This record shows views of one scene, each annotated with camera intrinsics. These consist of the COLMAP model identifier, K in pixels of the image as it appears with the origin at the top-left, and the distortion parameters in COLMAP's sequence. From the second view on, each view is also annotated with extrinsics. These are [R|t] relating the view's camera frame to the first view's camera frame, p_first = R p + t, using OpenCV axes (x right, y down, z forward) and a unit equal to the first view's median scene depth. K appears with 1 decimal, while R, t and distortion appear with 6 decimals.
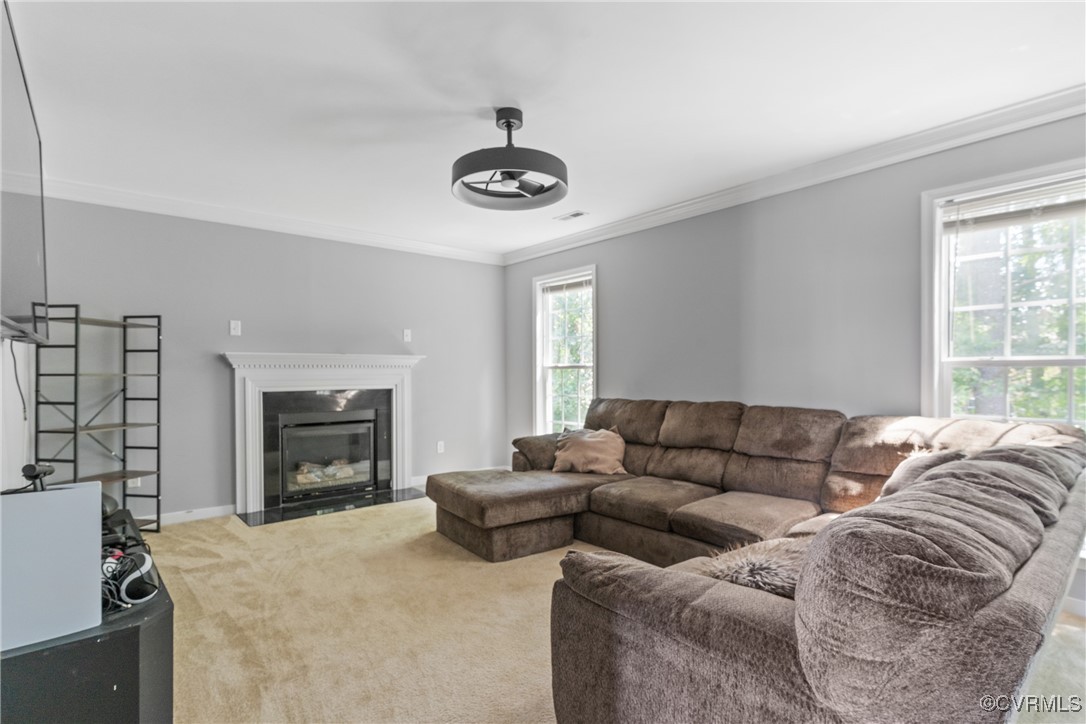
lens RADIAL K [[519.8, 0, 539.0], [0, 519.8, 371.9], [0, 0, 1]] dist [0.000957, 0.003171]
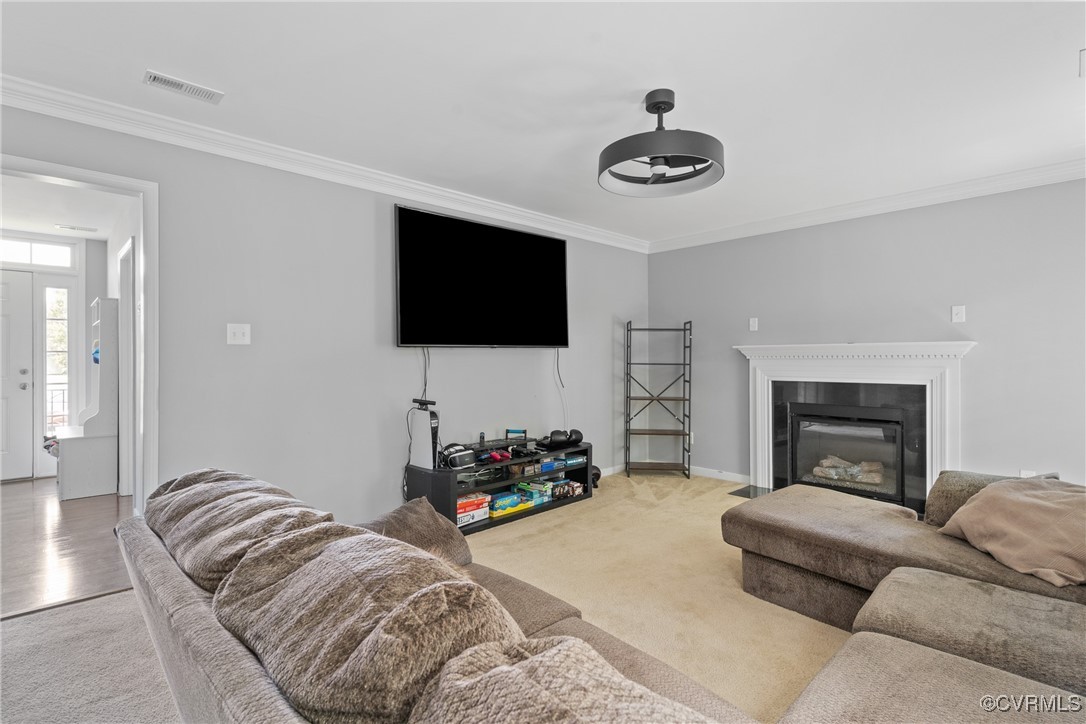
lens RADIAL K [[519.8, 0, 538.3], [0, 519.8, 360.3], [0, 0, 1]] dist [0.000957, 0.003171]
pose [[0.080599, 0.007111, -0.996721, 0.836183], [0.001777, 0.999972, 0.007278, -0.022259], [0.996745, -0.002358, 0.080584, 0.672228]]
